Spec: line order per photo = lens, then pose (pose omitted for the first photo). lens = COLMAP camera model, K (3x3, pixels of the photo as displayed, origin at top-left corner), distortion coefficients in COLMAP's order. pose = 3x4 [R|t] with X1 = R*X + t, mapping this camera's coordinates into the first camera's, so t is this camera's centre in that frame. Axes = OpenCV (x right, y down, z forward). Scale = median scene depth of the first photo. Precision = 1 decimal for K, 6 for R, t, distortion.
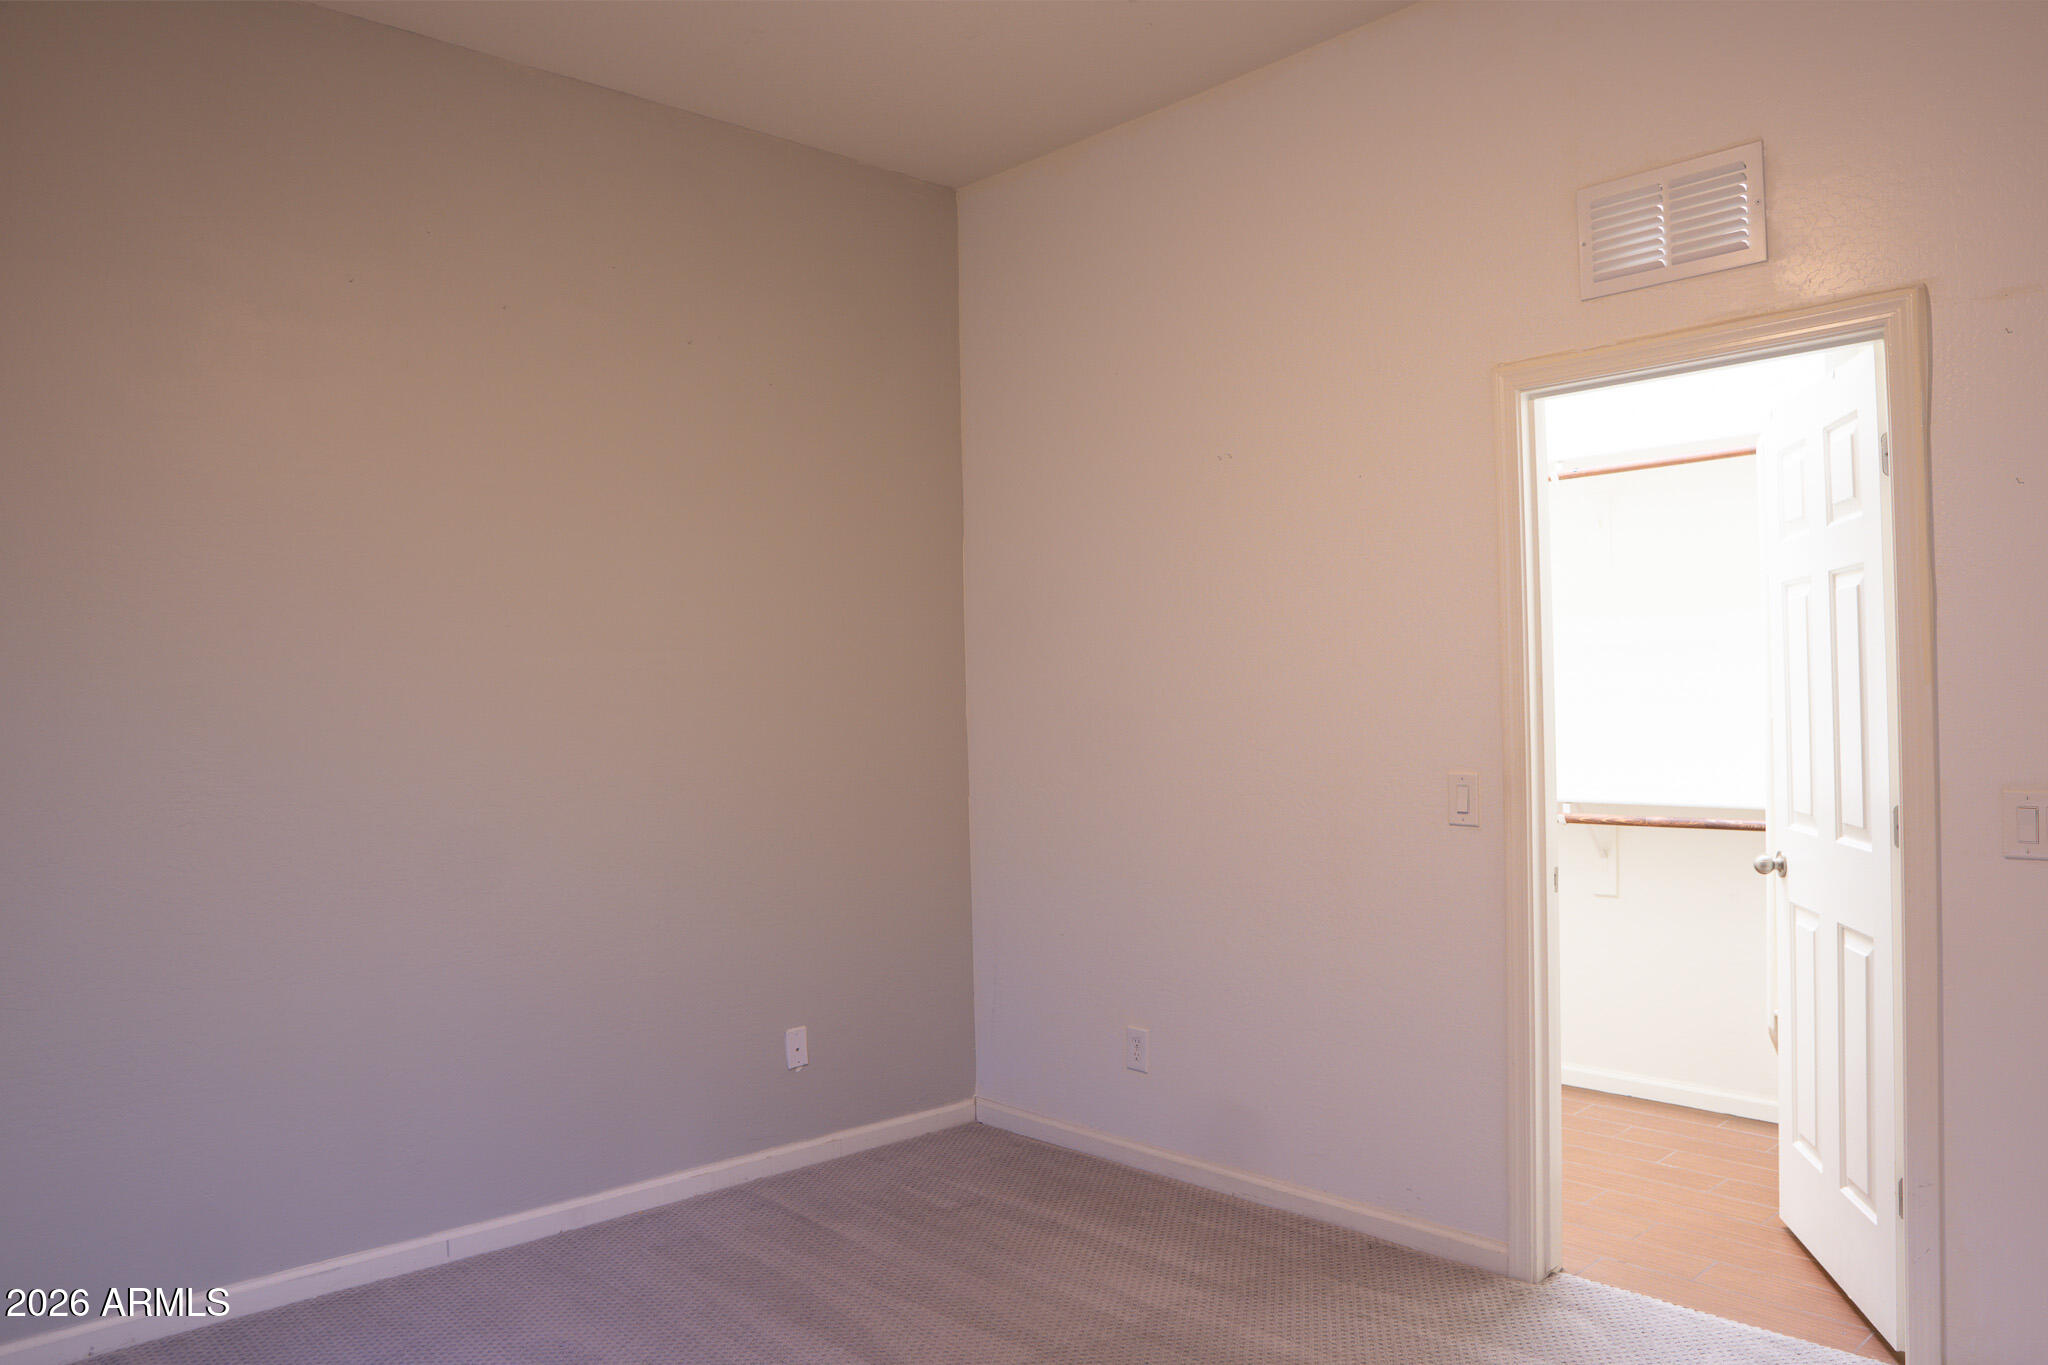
lens RADIAL K [[1452.5, 0, 1030.6], [0, 1452.5, 690.3], [0, 0, 1]] dist [-0.111233, 0.077864]
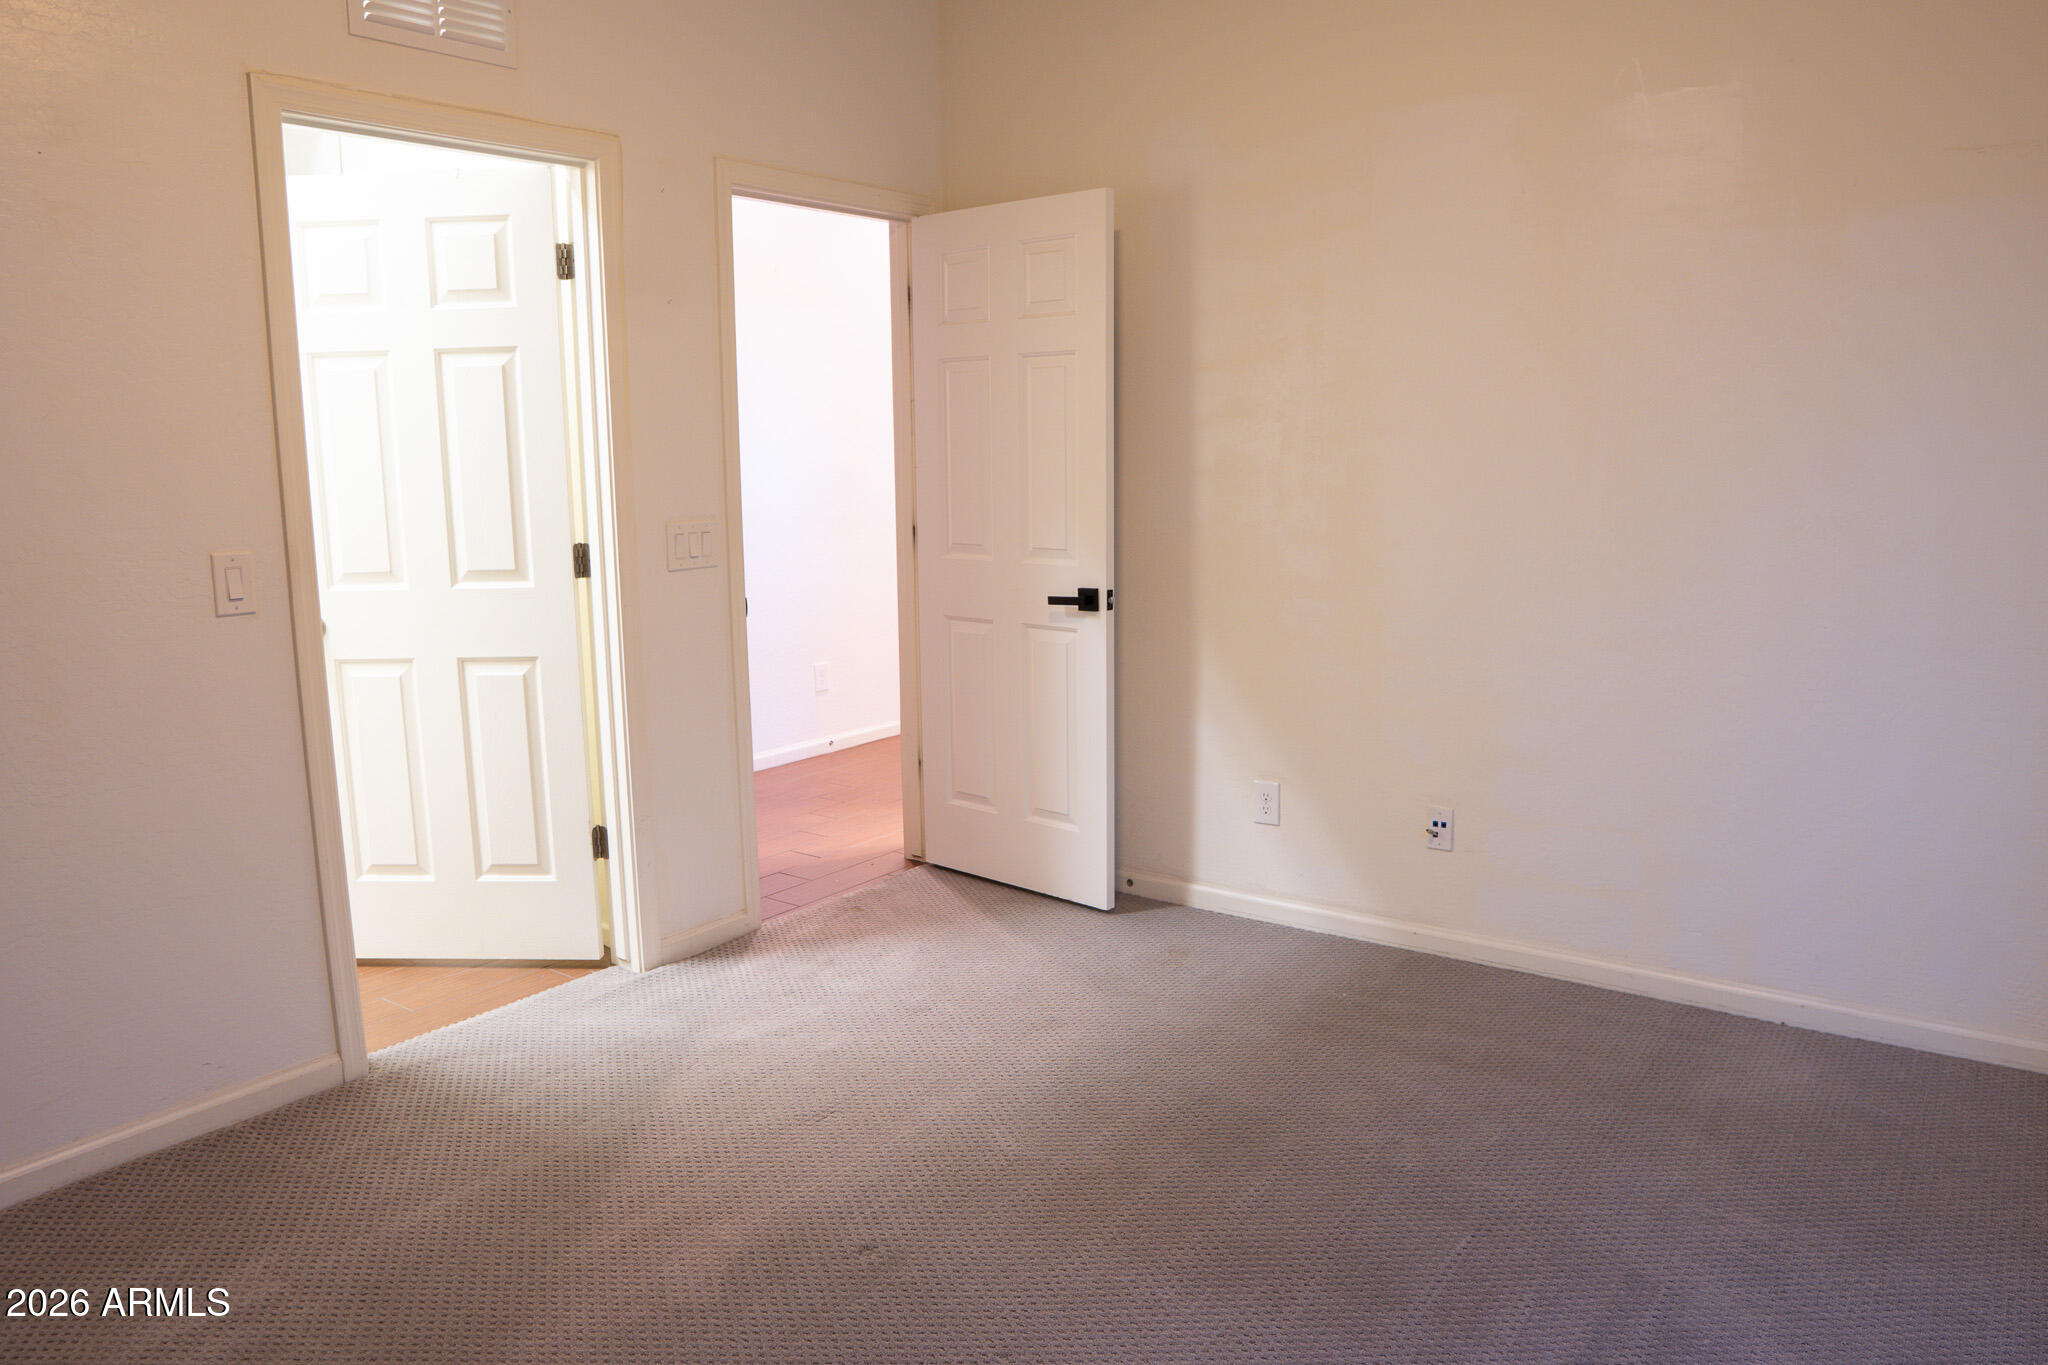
lens RADIAL K [[1452.5, 0, 1030.6], [0, 1452.5, 690.3], [0, 0, 1]] dist [-0.111233, 0.077864]
pose [[-0.213835, -0.149001, 0.965439, -0.655299], [0.000178, 0.988293, 0.152567, 0.011397], [-0.976870, 0.032797, -0.211306, 0.768680]]
